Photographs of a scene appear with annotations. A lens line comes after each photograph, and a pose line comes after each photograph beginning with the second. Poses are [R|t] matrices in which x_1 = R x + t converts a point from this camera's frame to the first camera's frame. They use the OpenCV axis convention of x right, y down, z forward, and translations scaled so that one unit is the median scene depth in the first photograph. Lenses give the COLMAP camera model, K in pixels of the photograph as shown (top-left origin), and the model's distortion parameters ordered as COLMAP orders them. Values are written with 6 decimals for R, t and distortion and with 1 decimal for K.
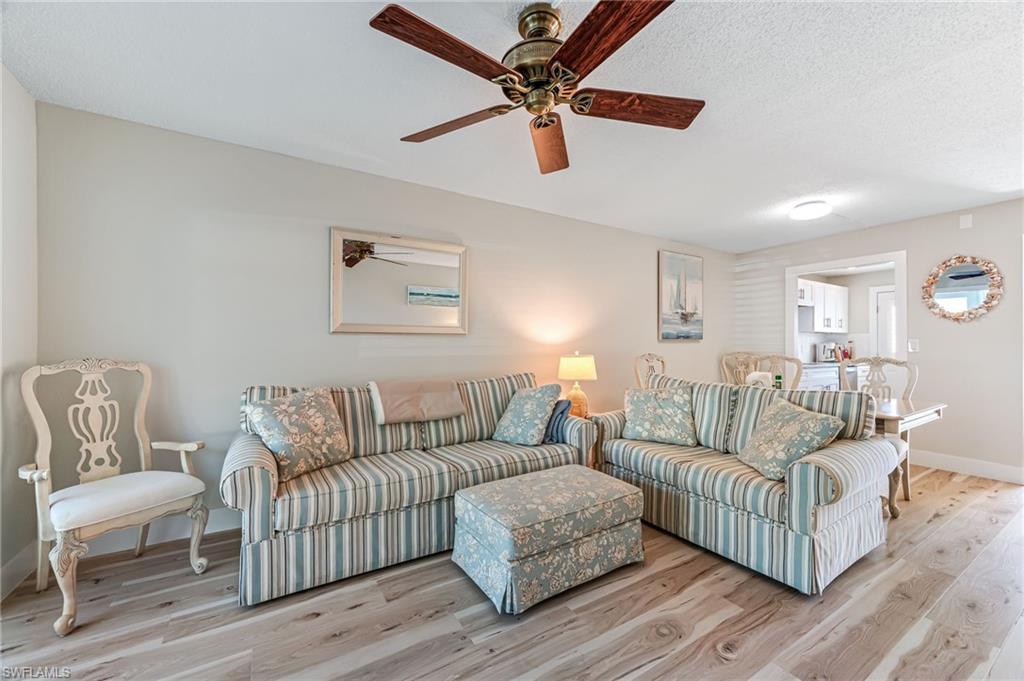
lens RADIAL K [[402.6, 0, 509.2], [0, 402.6, 340.2], [0, 0, 1]] dist [0.000573, 0.000242]
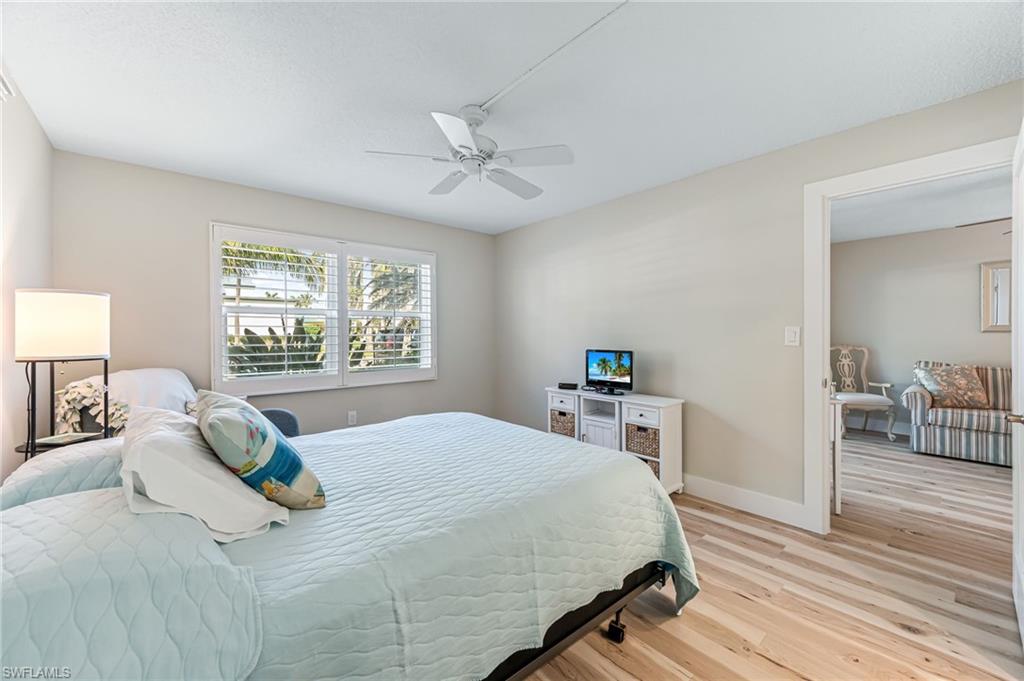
lens RADIAL K [[407.5, 0, 515.0], [0, 407.5, 338.2], [0, 0, 1]] dist [-0.001829, -0.000189]
pose [[0.173370, 0.006948, -0.984832, 1.047096], [0.008716, 0.999925, 0.008589, -0.031215], [0.984818, -0.010073, 0.173296, -1.388522]]
